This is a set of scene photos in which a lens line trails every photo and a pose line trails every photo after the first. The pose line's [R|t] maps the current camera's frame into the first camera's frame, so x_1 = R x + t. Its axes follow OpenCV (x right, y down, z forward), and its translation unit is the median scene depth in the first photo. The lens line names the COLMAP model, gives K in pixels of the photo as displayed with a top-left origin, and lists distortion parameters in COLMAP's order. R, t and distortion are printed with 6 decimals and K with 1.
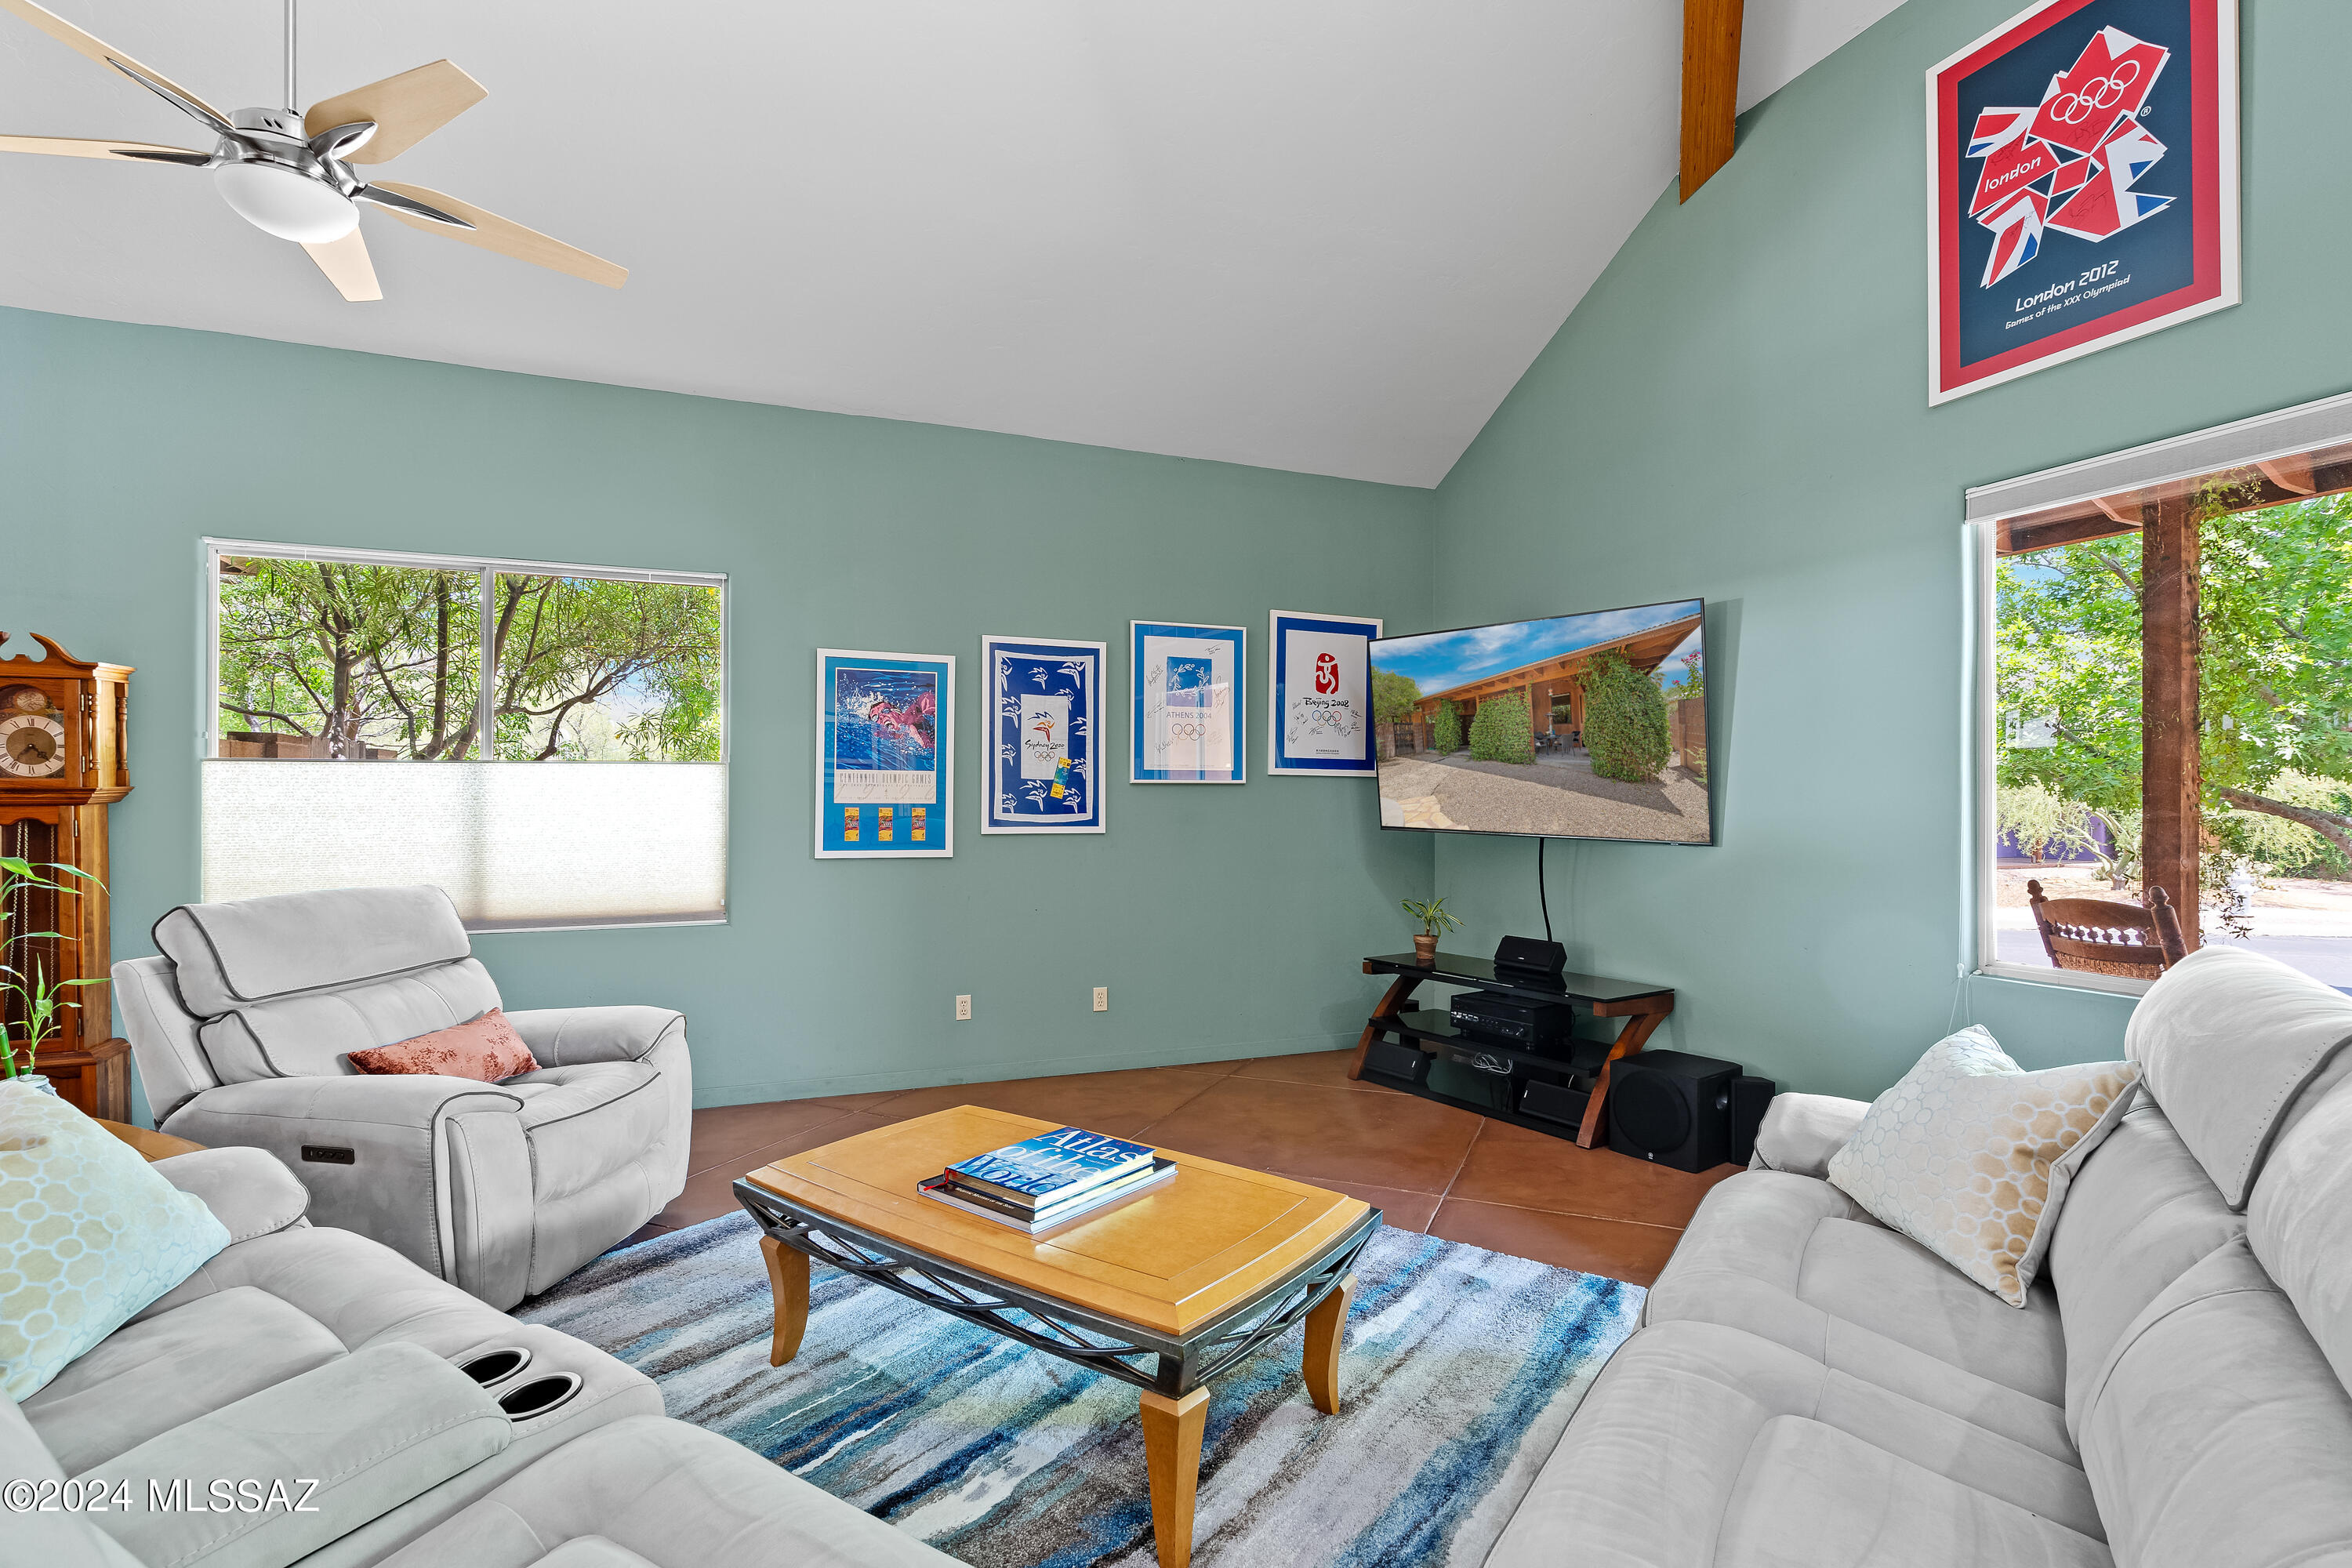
lens RADIAL K [[1103.9, 0, 1185.2], [0, 1103.9, 796.2], [0, 0, 1]] dist [-0.004960, 0.002683]
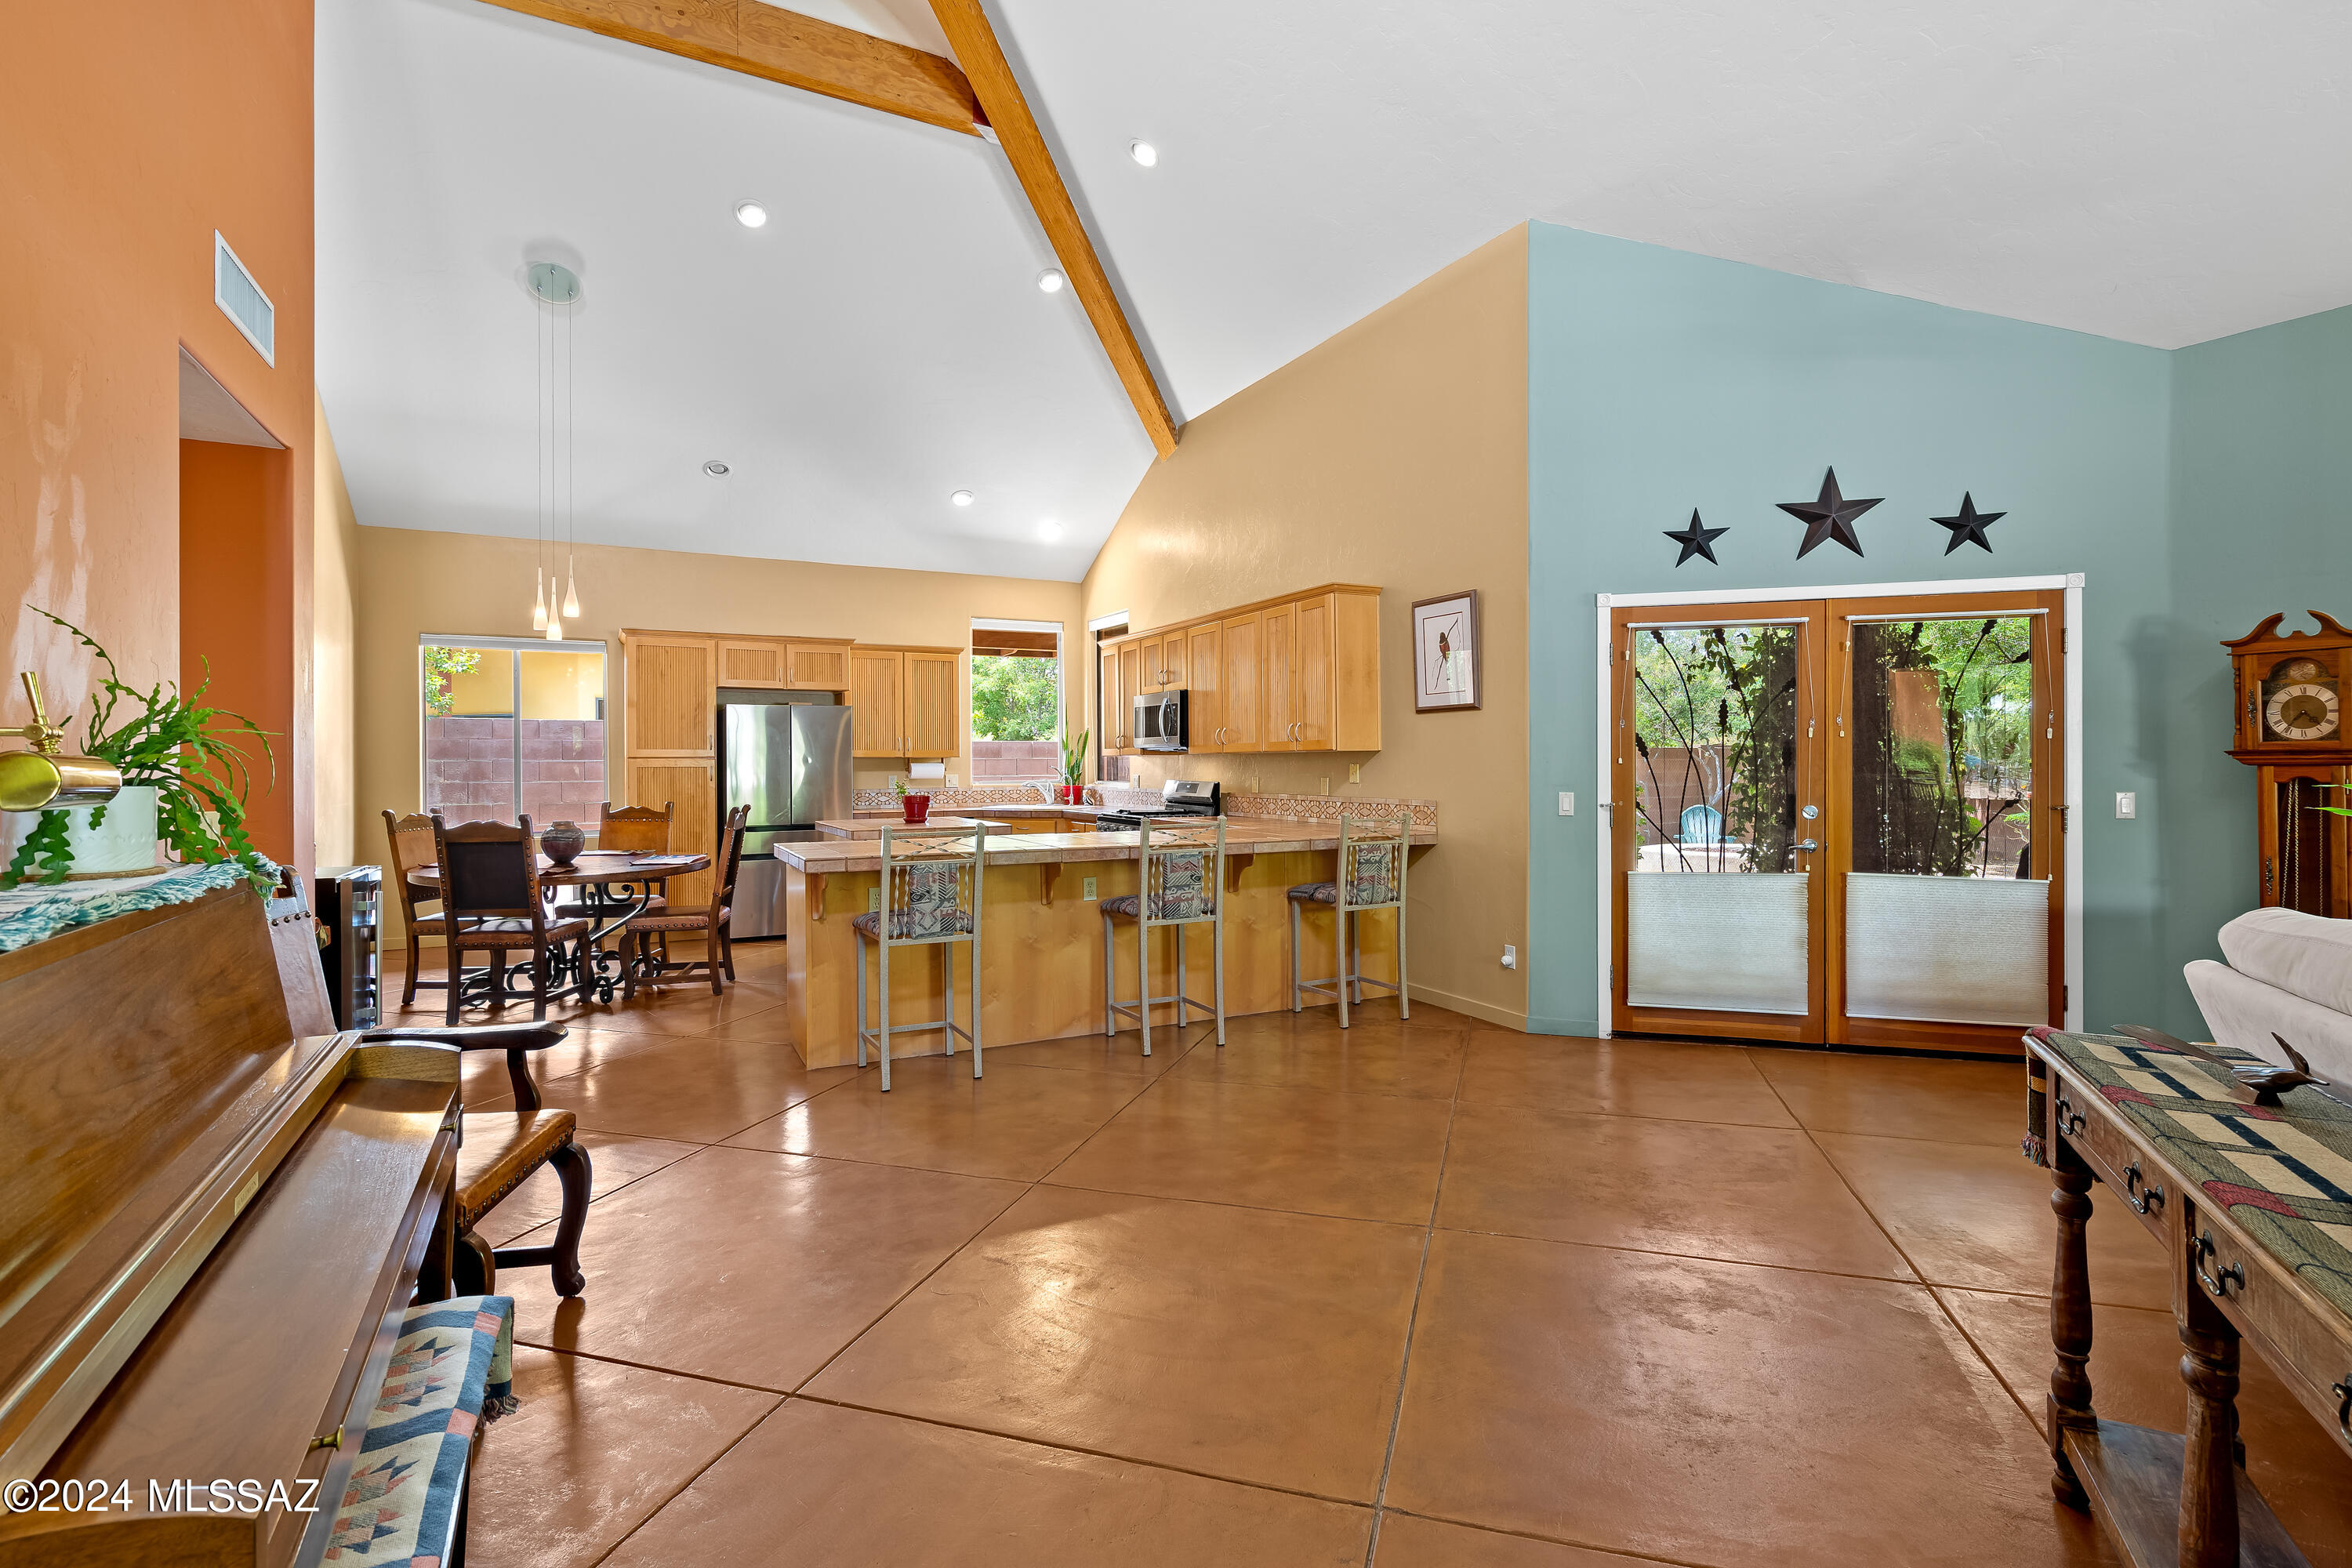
lens RADIAL K [[1103.9, 0, 1185.2], [0, 1103.9, 757.6], [0, 0, 1]] dist [-0.004960, 0.002683]
pose [[0.105395, -0.010389, -0.994376, -0.043631], [0.001403, 0.999946, -0.010299, 0.007973], [0.994429, -0.000309, 0.105404, -0.182571]]
